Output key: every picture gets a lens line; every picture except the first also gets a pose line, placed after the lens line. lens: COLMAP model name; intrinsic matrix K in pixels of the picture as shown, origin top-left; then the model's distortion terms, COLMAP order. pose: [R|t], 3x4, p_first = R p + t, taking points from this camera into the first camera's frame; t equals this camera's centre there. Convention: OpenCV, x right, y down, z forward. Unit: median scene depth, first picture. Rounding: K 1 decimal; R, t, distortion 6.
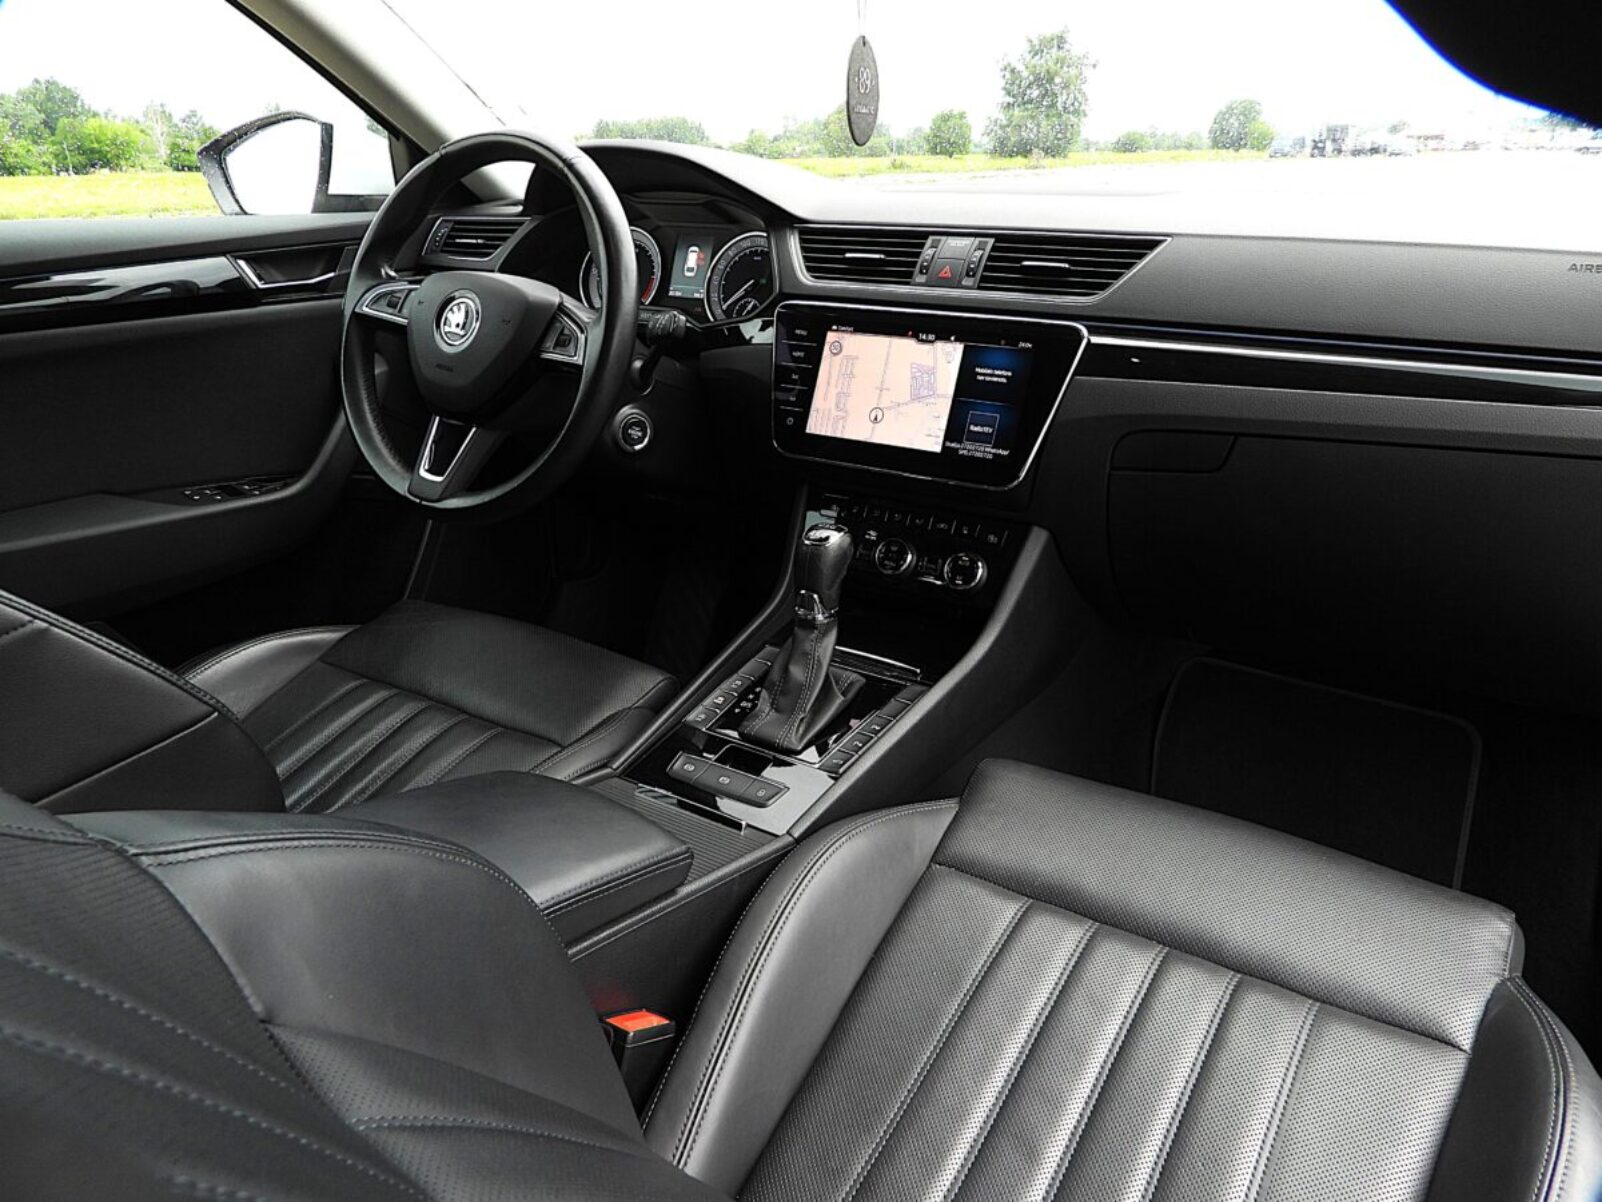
lens RADIAL K [[1146.2, 0, 801.0], [0, 1146.2, 601.0], [0, 0, 1]] dist [-0.008397, -0.000468]
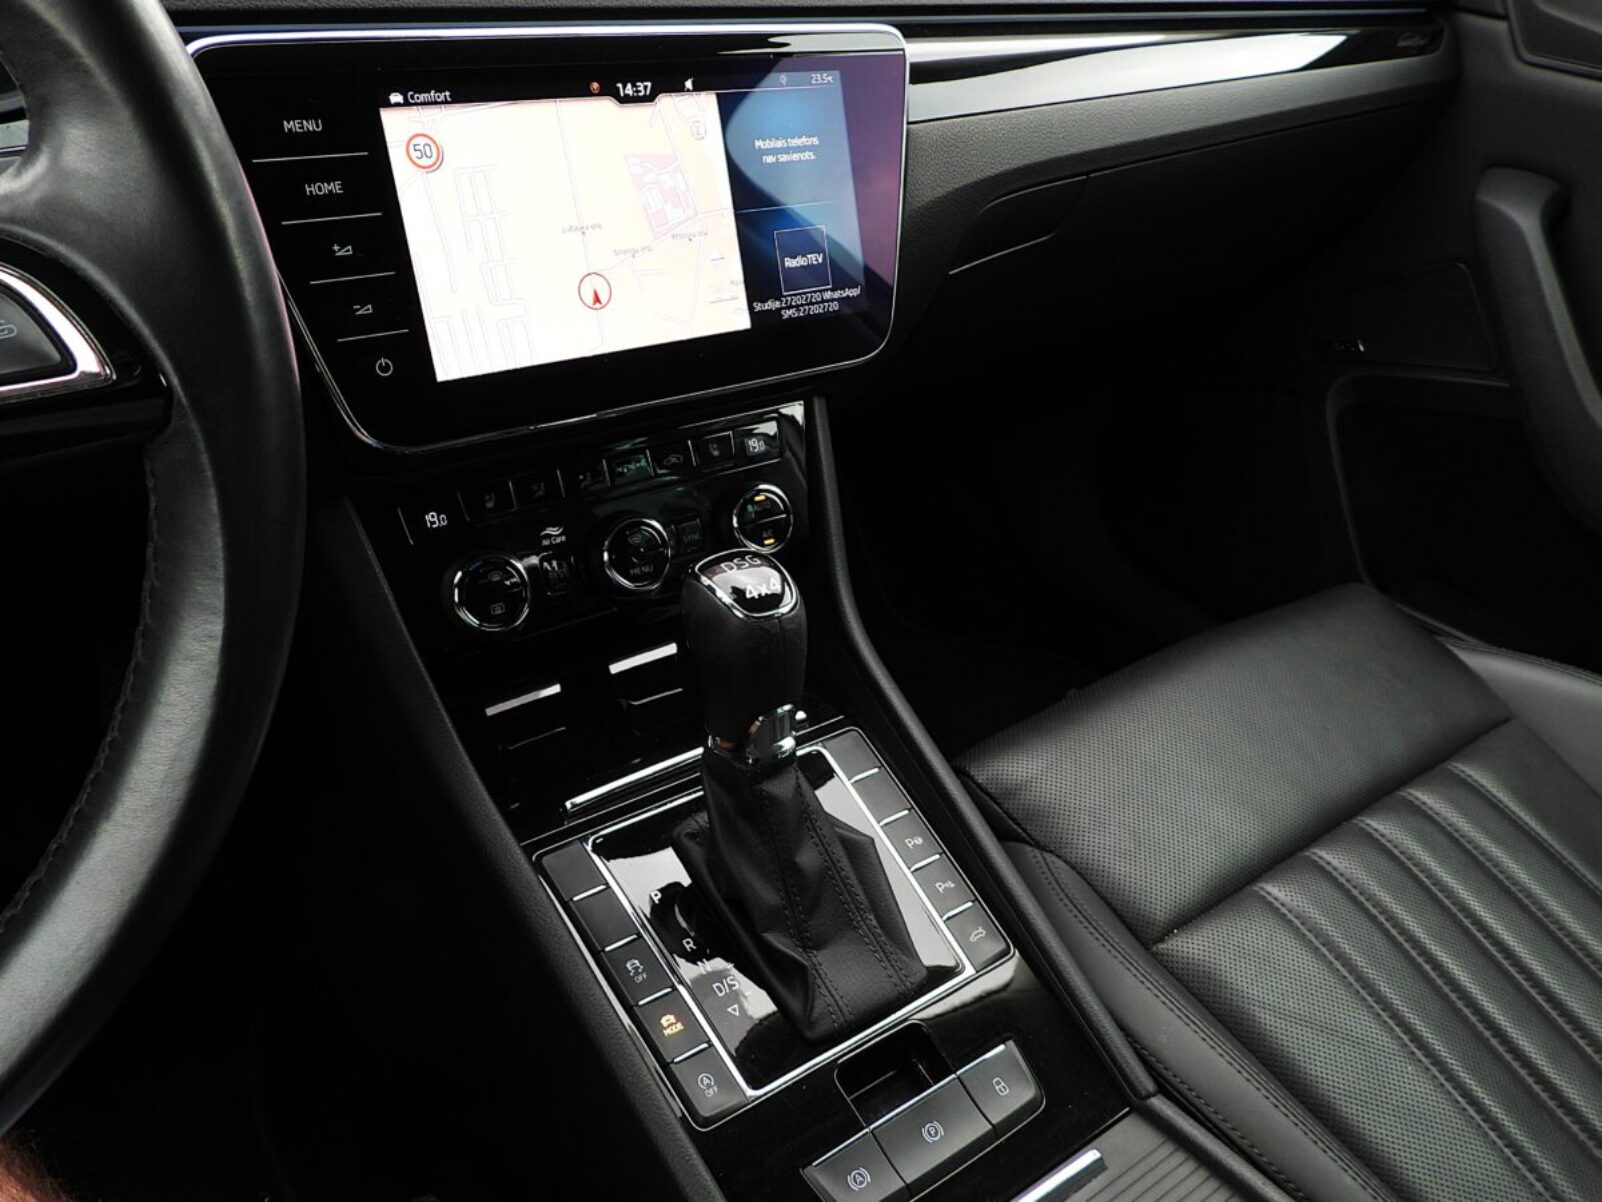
lens RADIAL K [[1239.2, 0, 801.0], [0, 1239.2, 601.0], [0, 0, 1]] dist [-0.006785, -0.002706]
pose [[0.344475, -0.493541, 0.798595, -0.337941], [0.246339, 0.868371, 0.430405, -0.237056], [-0.905900, 0.048461, 0.420711, 0.710446]]
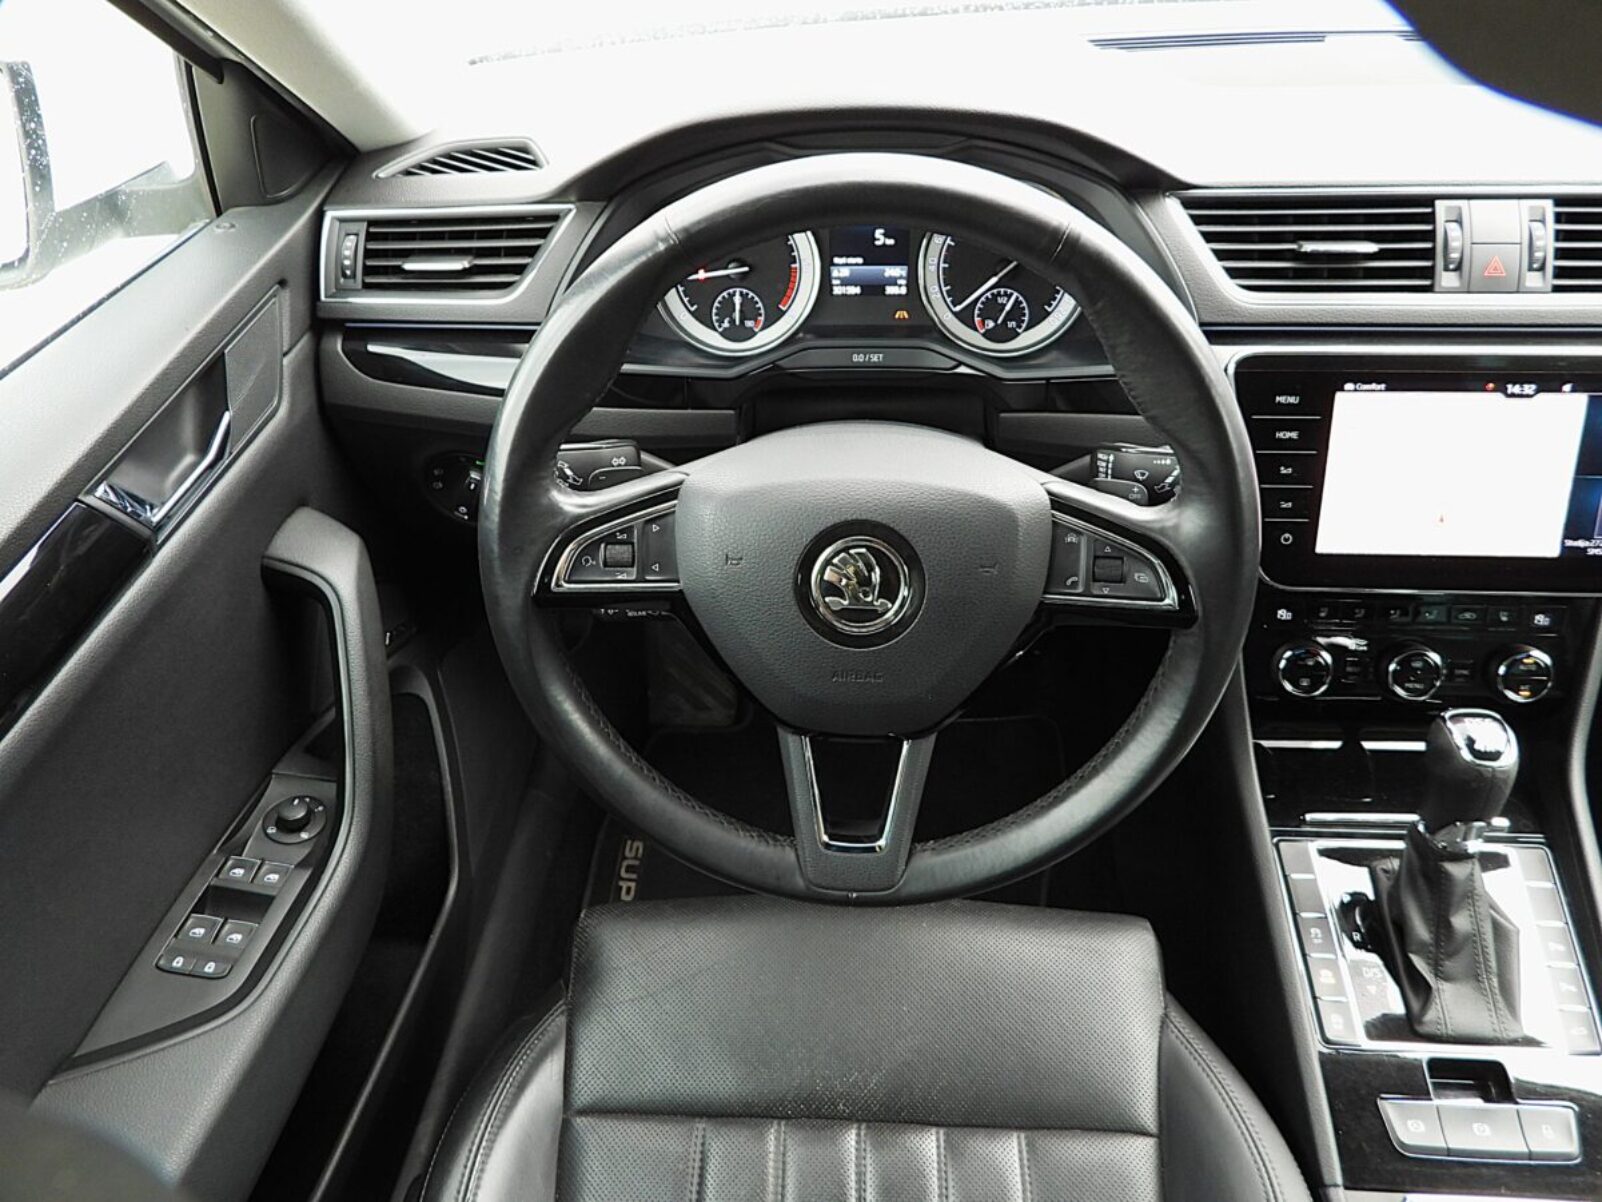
lens RADIAL K [[1146.2, 0, 801.0], [0, 1146.2, 601.0], [0, 0, 1]] dist [-0.008397, -0.000468]
pose [[0.867265, -0.339827, 0.363825, -0.500251], [0.211165, 0.912899, 0.349320, -0.413831], [-0.450844, -0.226125, 0.863485, 0.566153]]
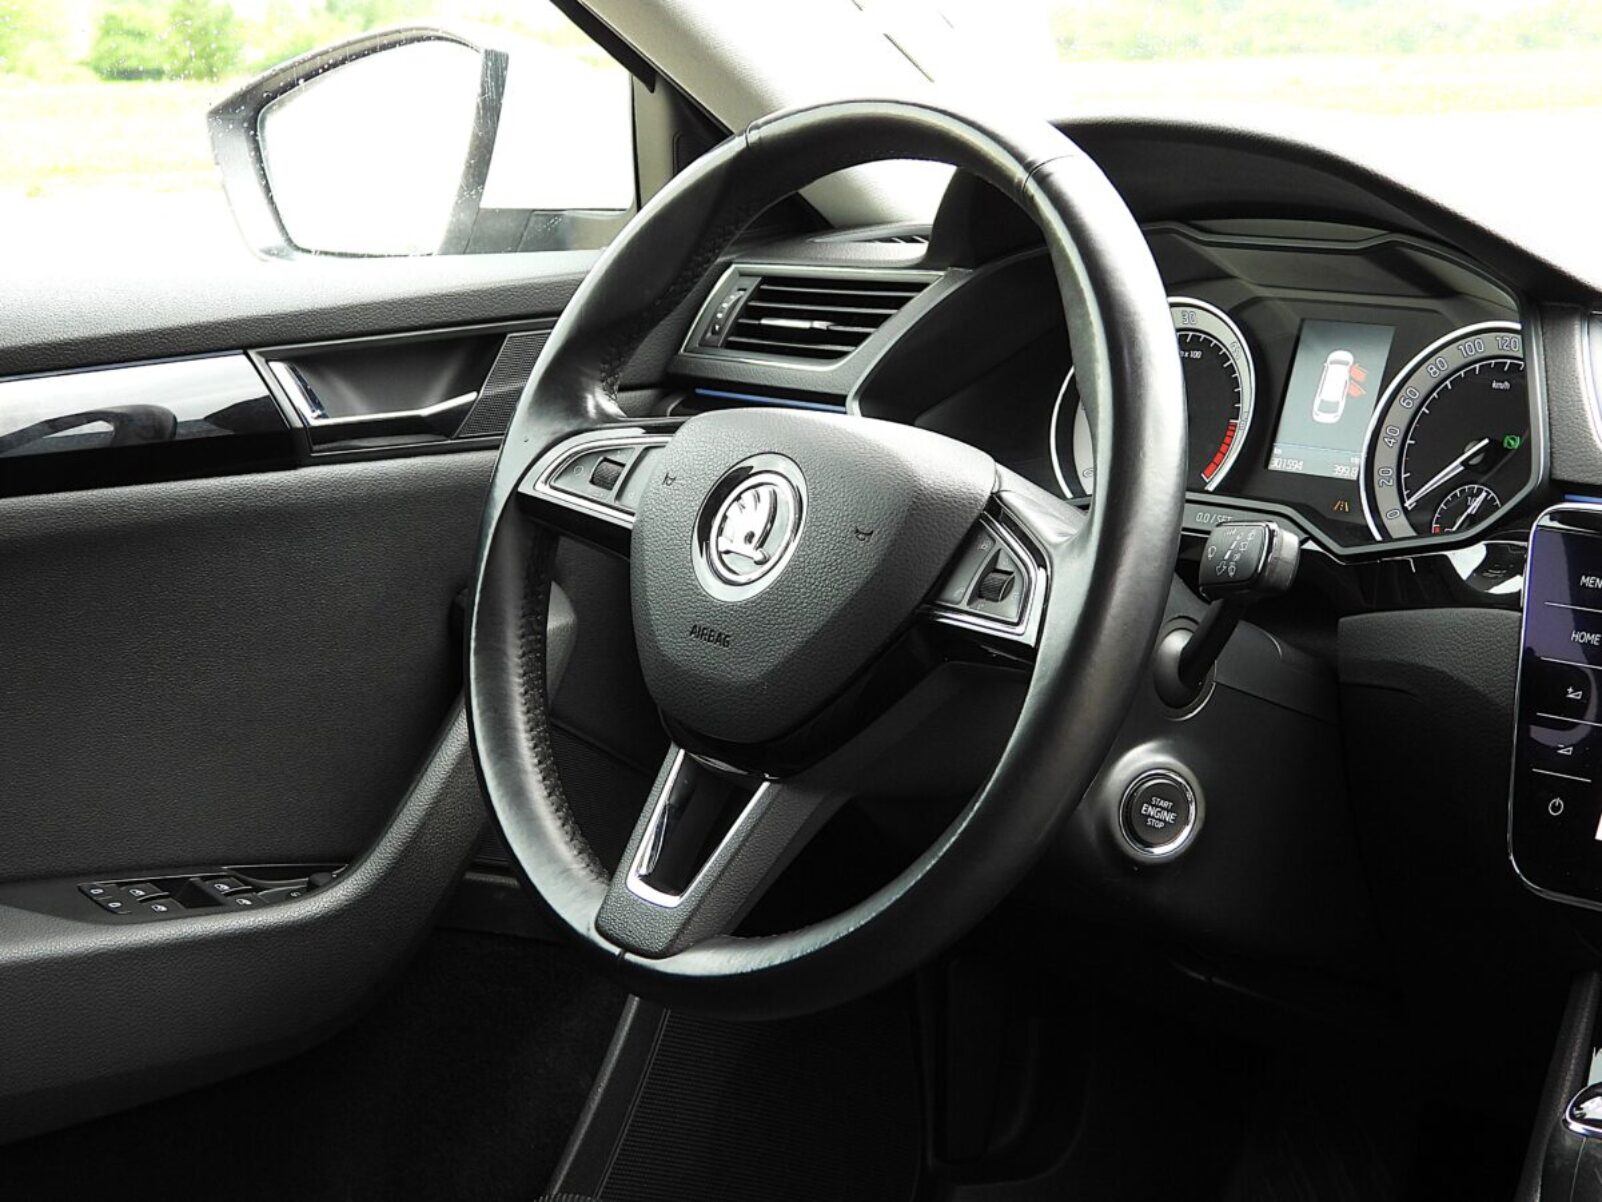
lens RADIAL K [[3283.8, 0, 801.0], [0, 3283.8, 601.0], [0, 0, 1]] dist [-0.037398, -0.053190]
pose [[0.964485, 0.037908, -0.261404, 0.031272], [-0.088941, 0.978465, -0.186267, 0.002827], [0.248714, 0.202901, 0.947086, -0.121525]]
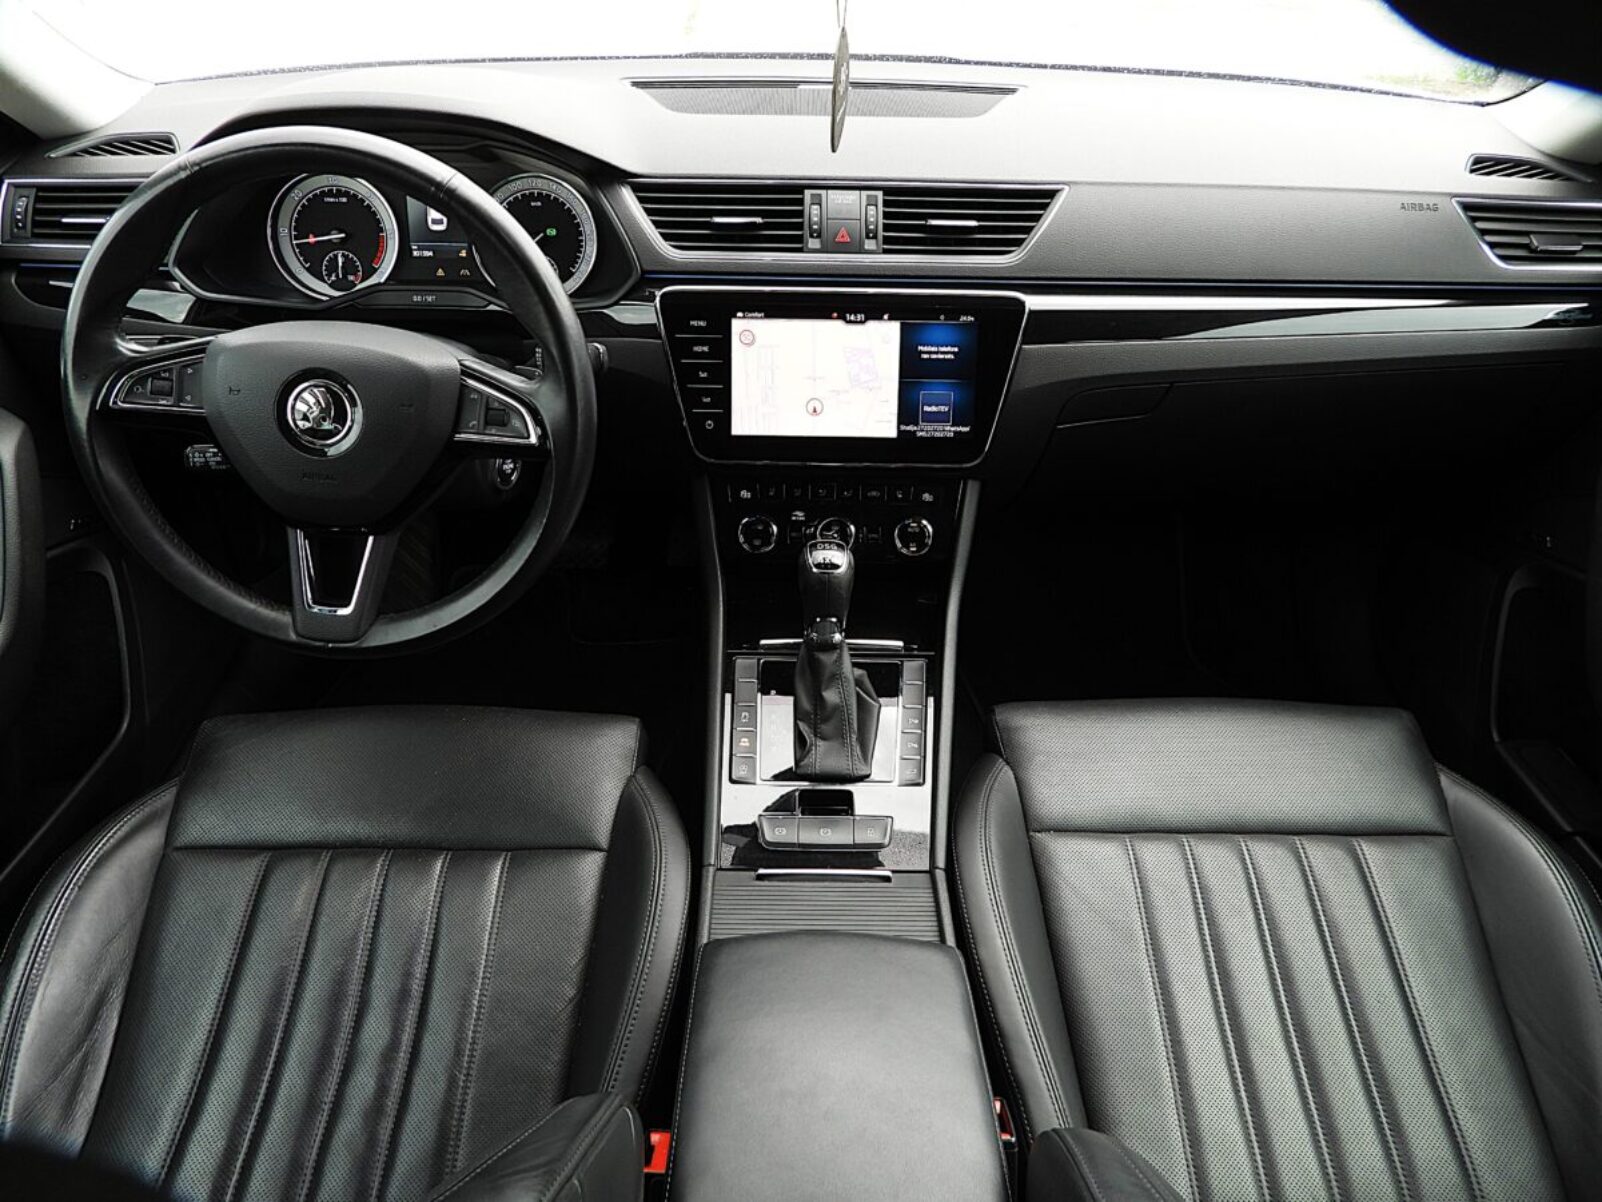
lens RADIAL K [[1146.2, 0, 801.0], [0, 1146.2, 601.0], [0, 0, 1]] dist [-0.008397, -0.000468]
pose [[0.831131, -0.318785, 0.455629, -0.412248], [0.185074, 0.931230, 0.313941, -0.302410], [-0.524375, -0.176601, 0.832972, 0.185313]]
